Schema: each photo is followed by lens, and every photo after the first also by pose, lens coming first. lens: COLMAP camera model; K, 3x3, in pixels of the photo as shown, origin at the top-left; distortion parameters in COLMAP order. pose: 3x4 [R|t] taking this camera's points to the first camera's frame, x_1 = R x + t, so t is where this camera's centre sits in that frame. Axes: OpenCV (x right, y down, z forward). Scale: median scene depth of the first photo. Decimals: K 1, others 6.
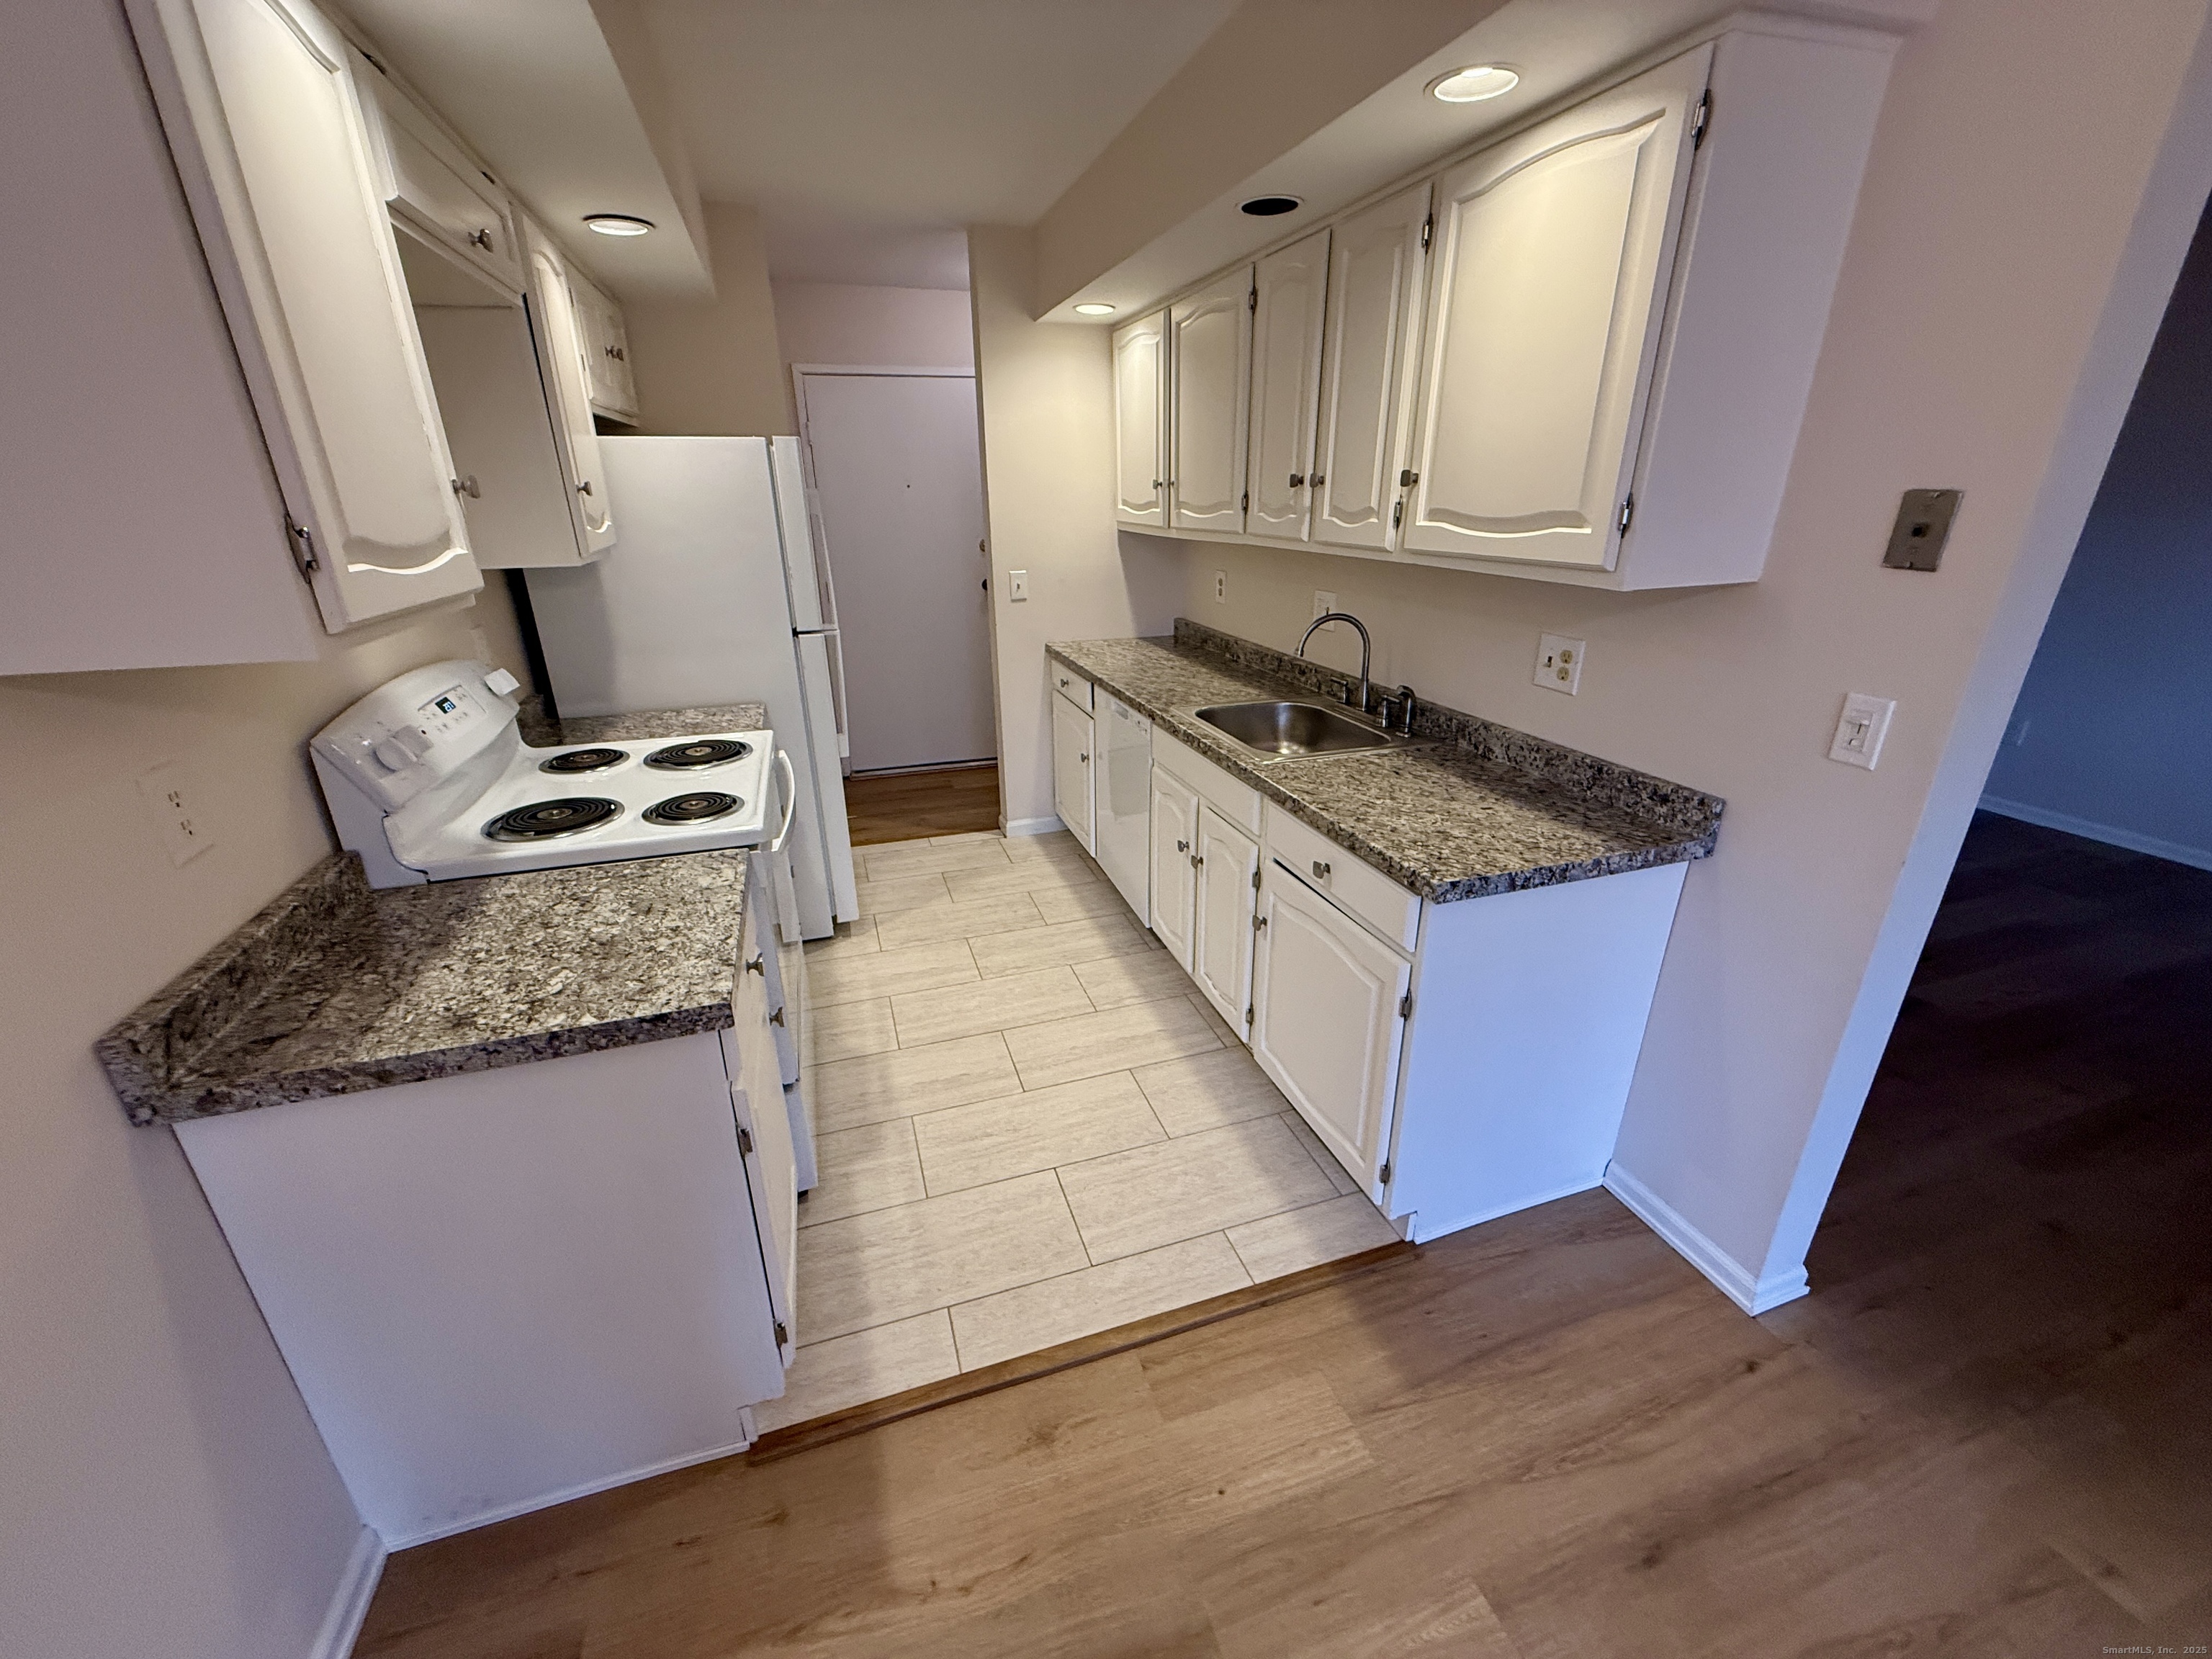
lens RADIAL K [[876.4, 0, 1105.1], [0, 876.4, 833.9], [0, 0, 1]] dist [-0.000226, -0.000394]
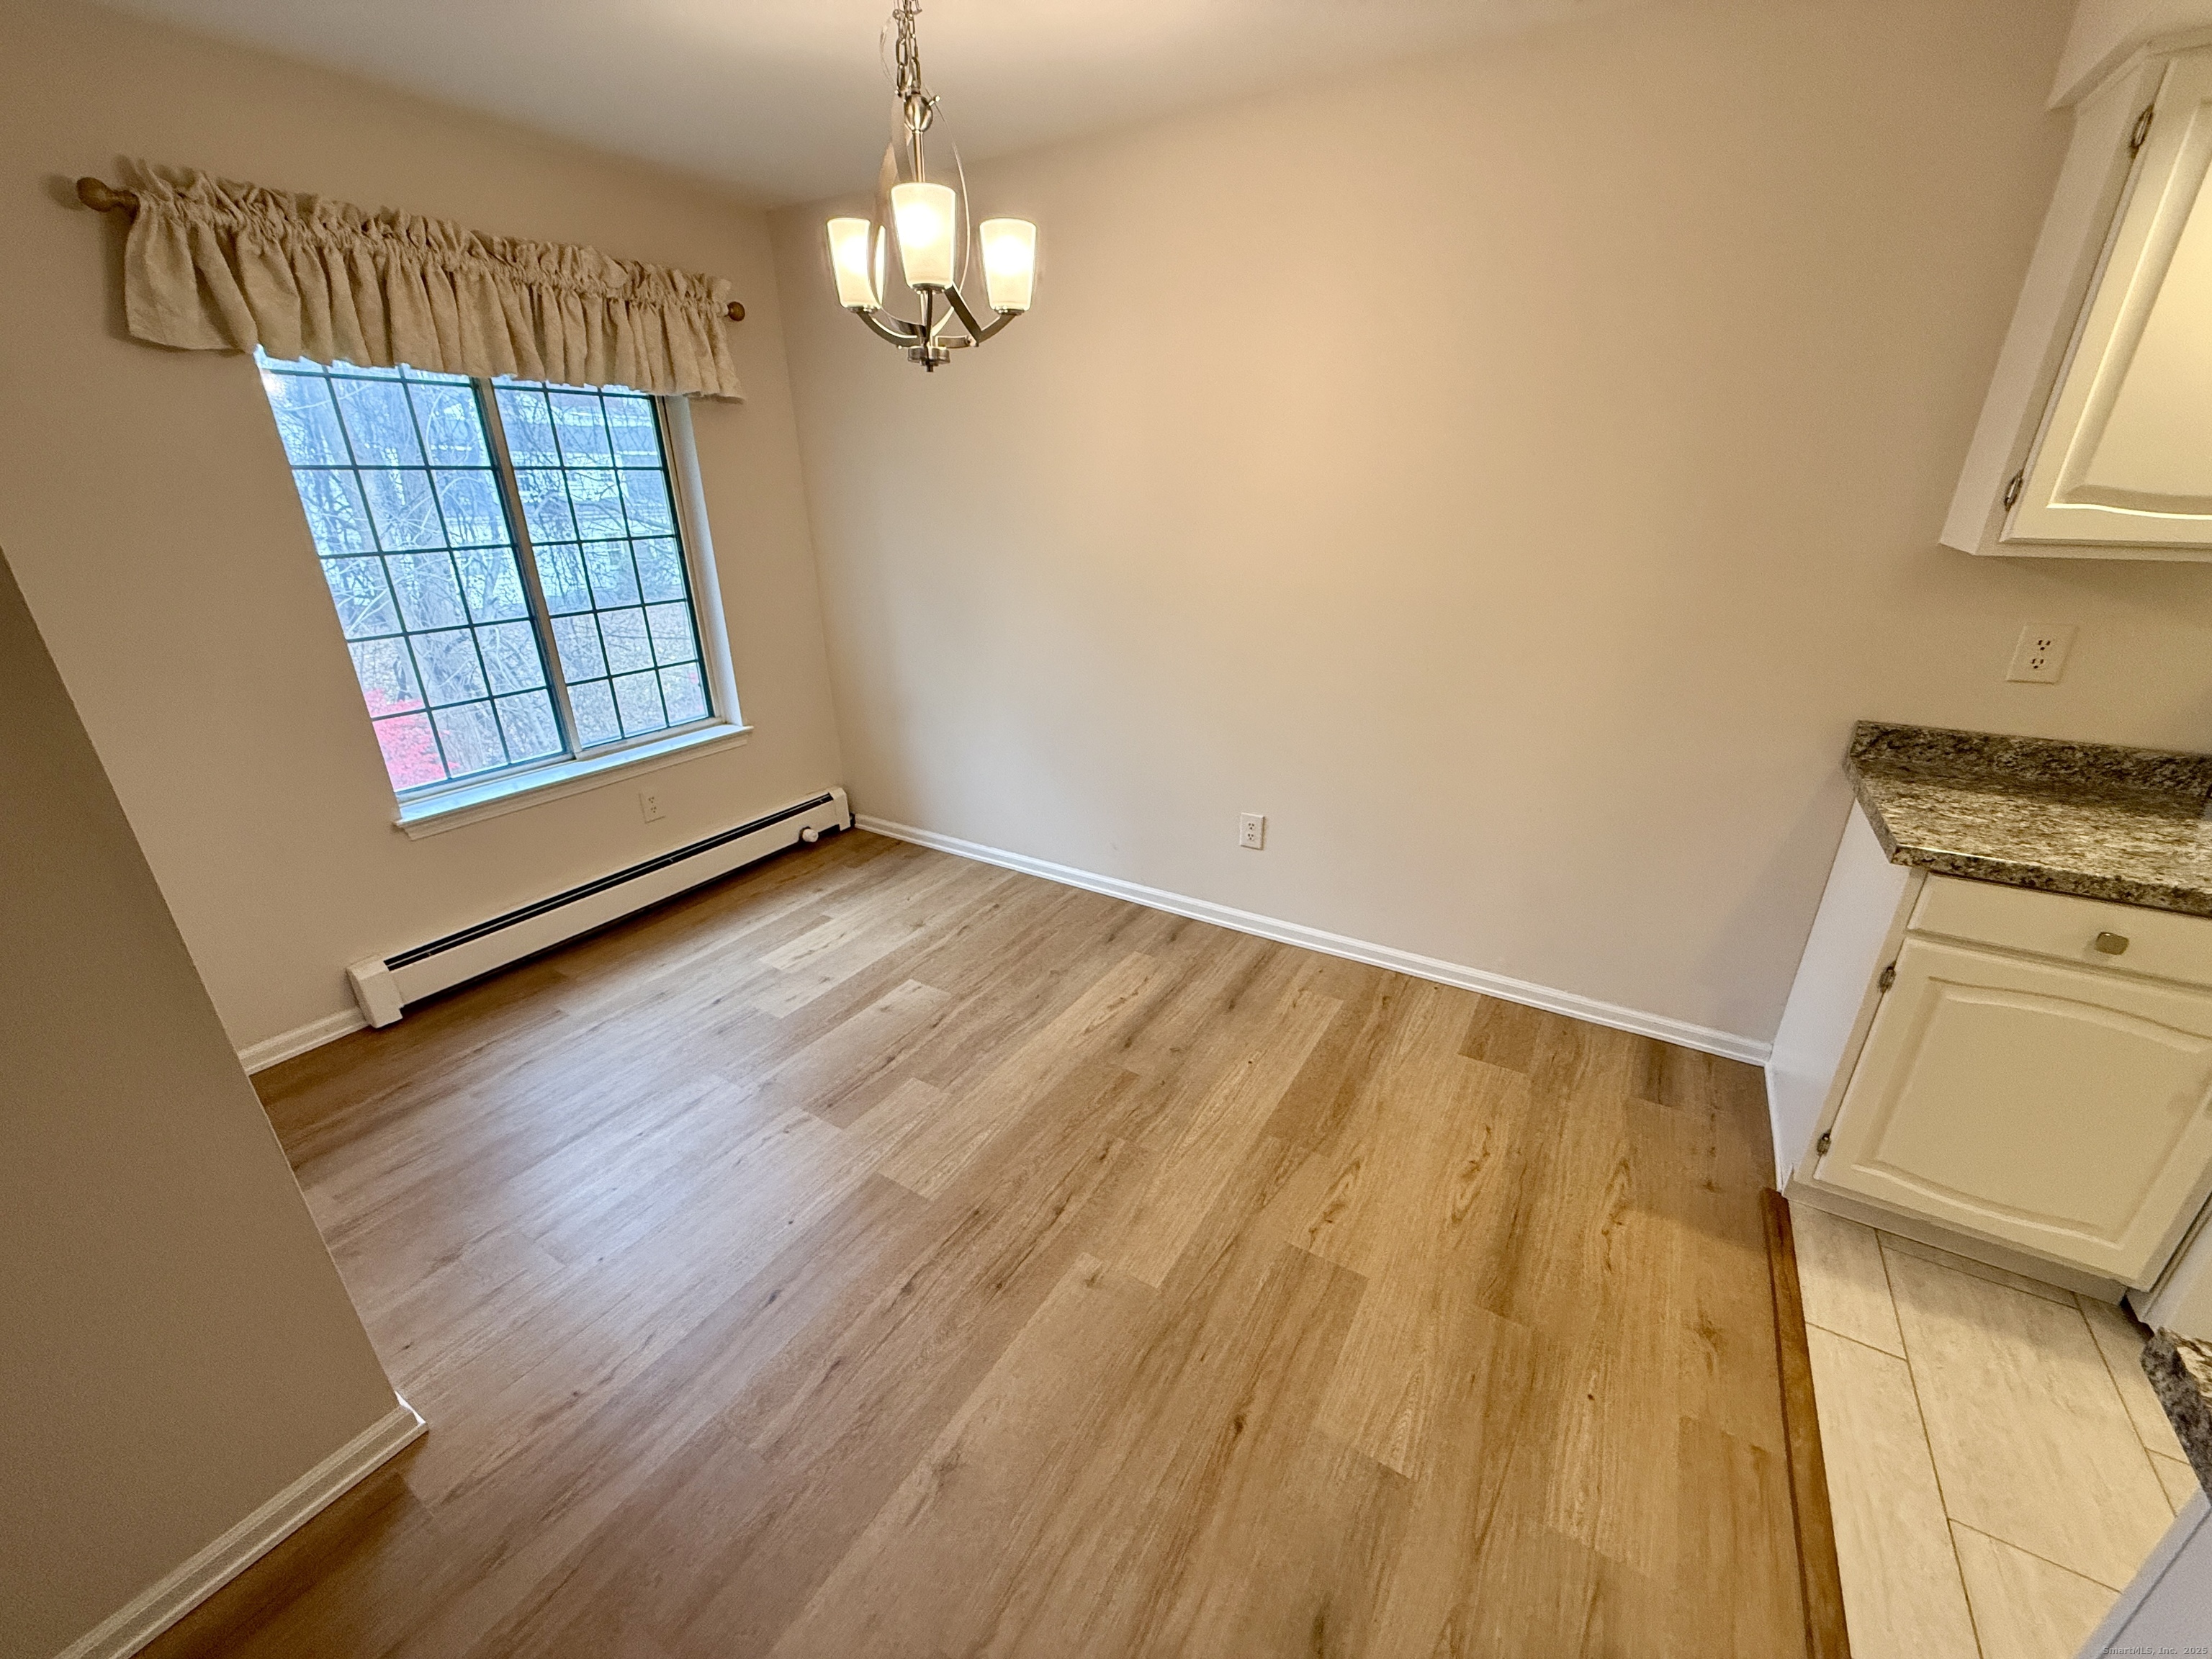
lens RADIAL K [[876.4, 0, 1105.1], [0, 876.4, 833.9], [0, 0, 1]] dist [-0.000226, -0.000394]
pose [[-0.764687, 0.258814, -0.590143, 0.725855], [-0.222497, 0.753436, 0.618732, -0.213951], [0.604771, 0.604442, -0.518558, 0.537586]]
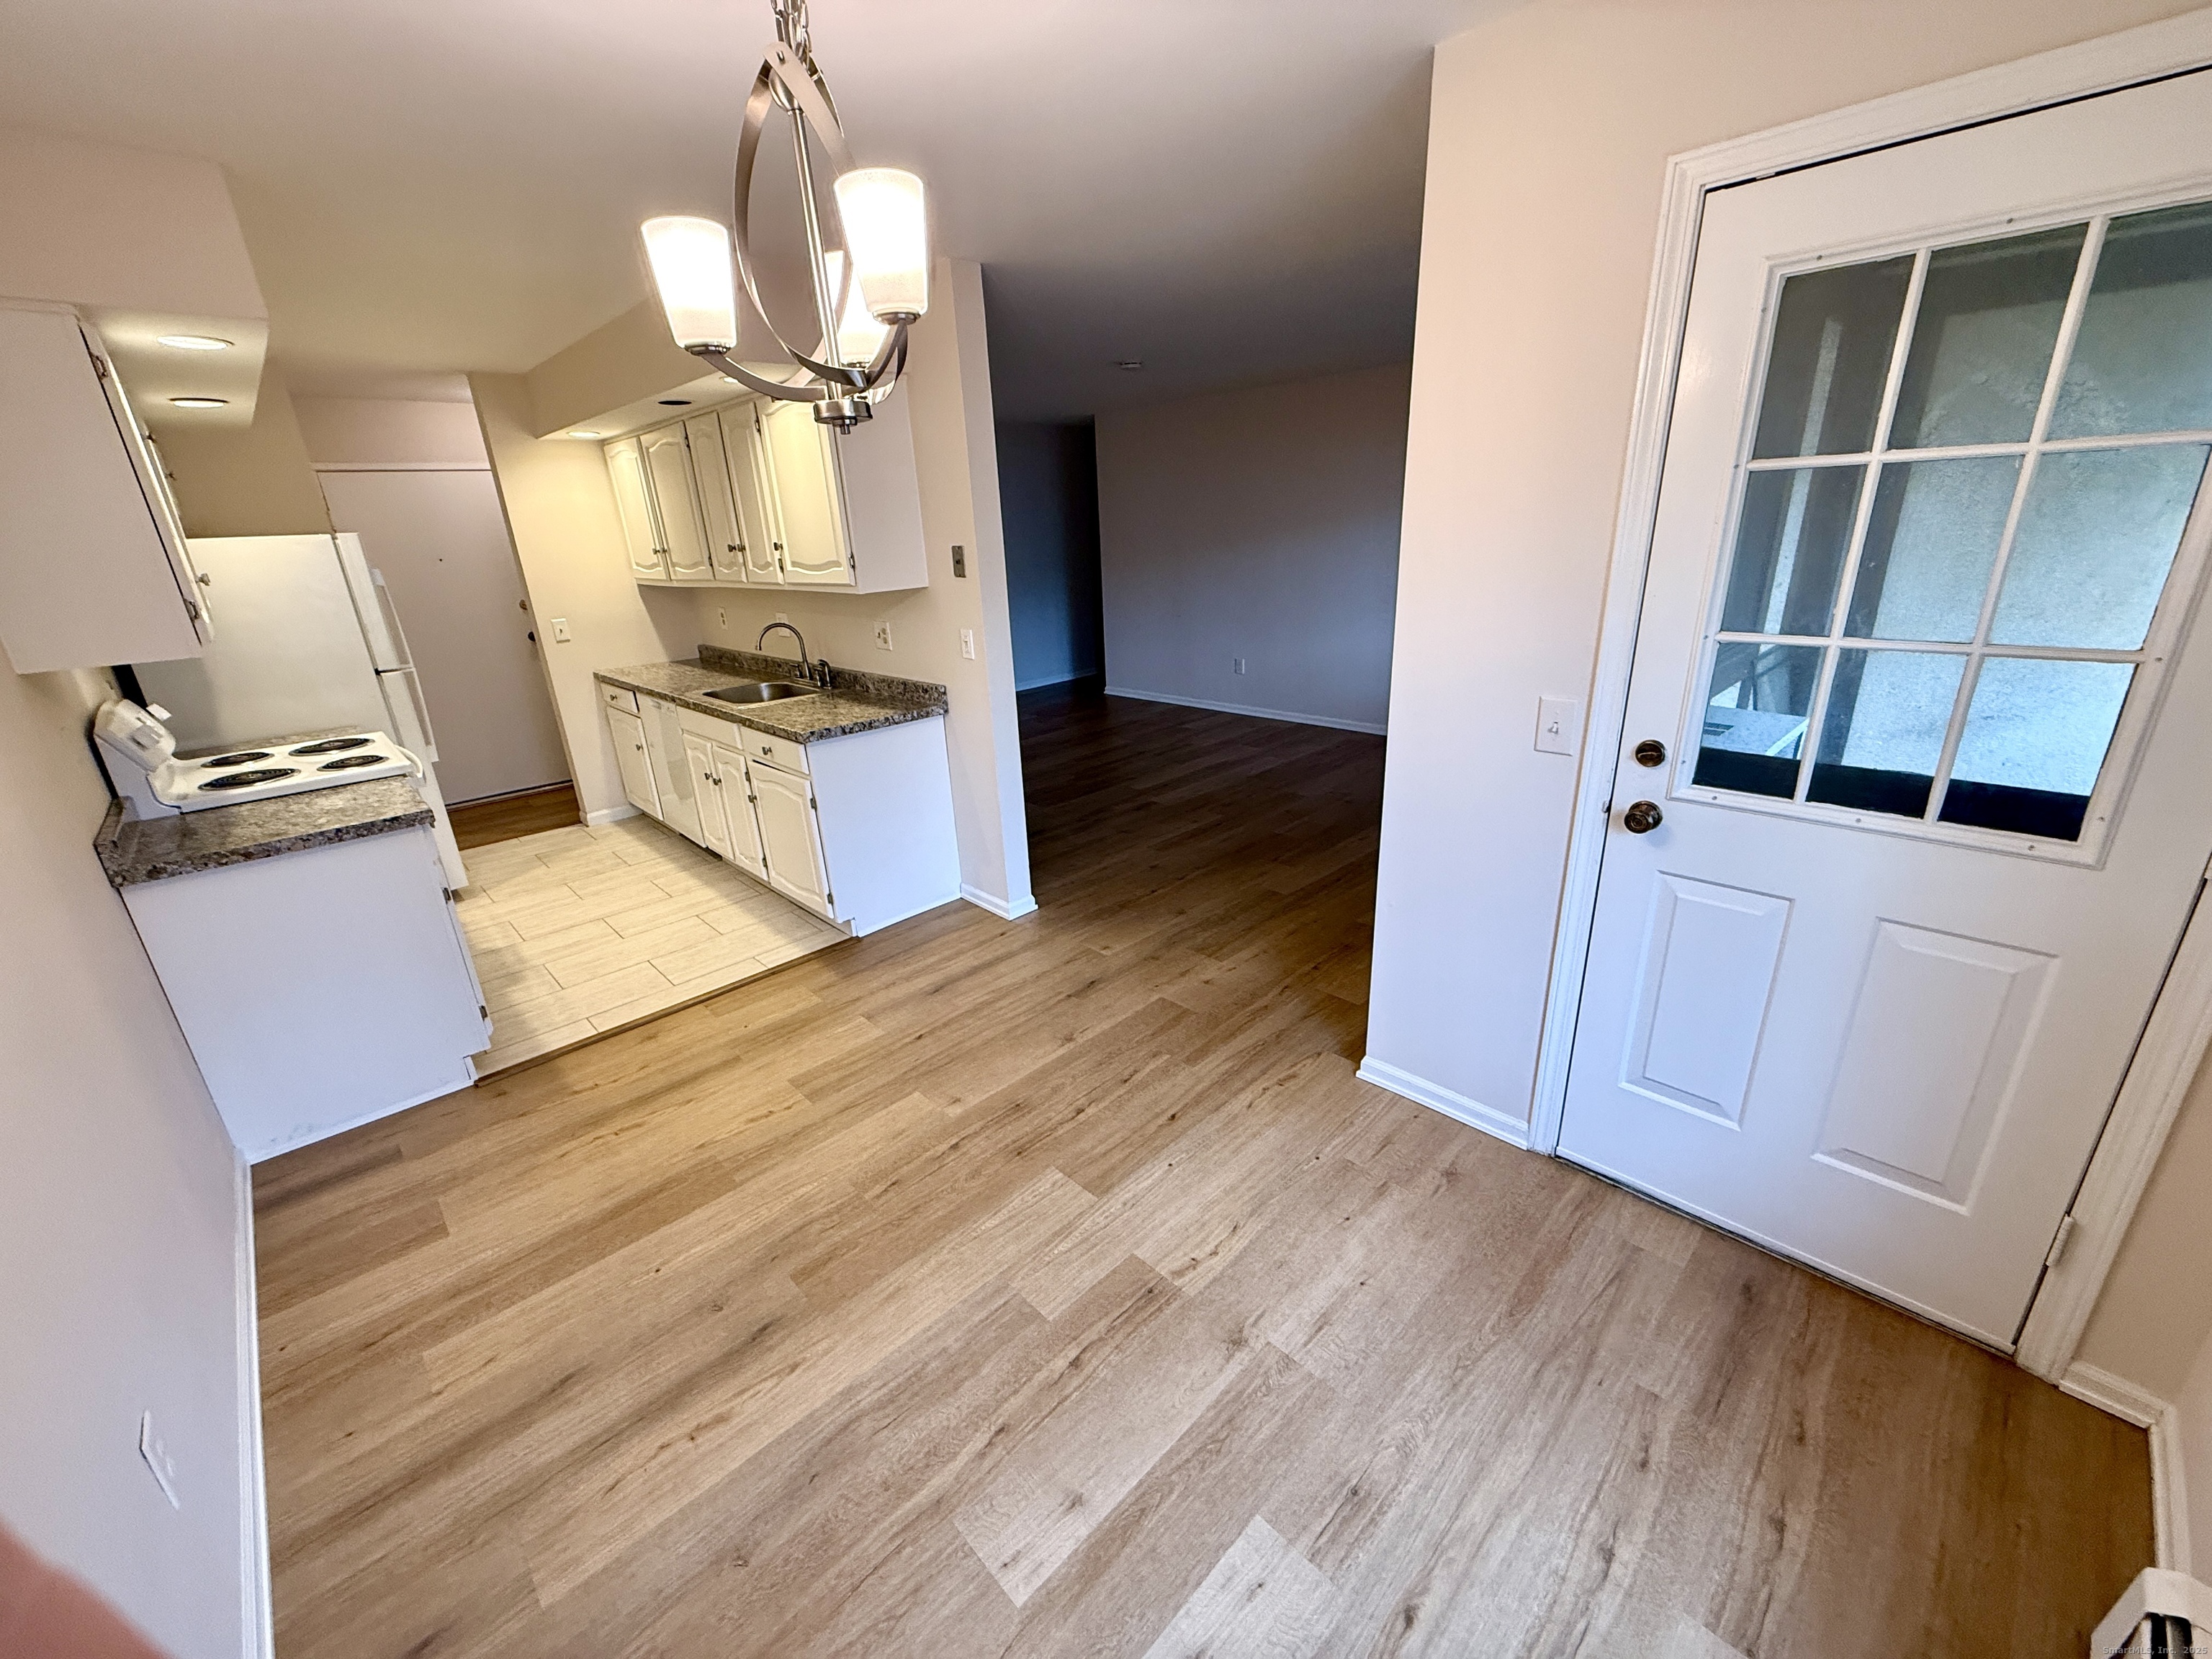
lens RADIAL K [[876.4, 0, 1105.1], [0, 876.4, 833.9], [0, 0, 1]] dist [-0.000226, -0.000394]
pose [[0.900246, -0.176388, 0.398051, 0.105672], [0.195074, 0.980767, -0.006579, 0.330727], [-0.389235, 0.083572, 0.917339, -0.897374]]
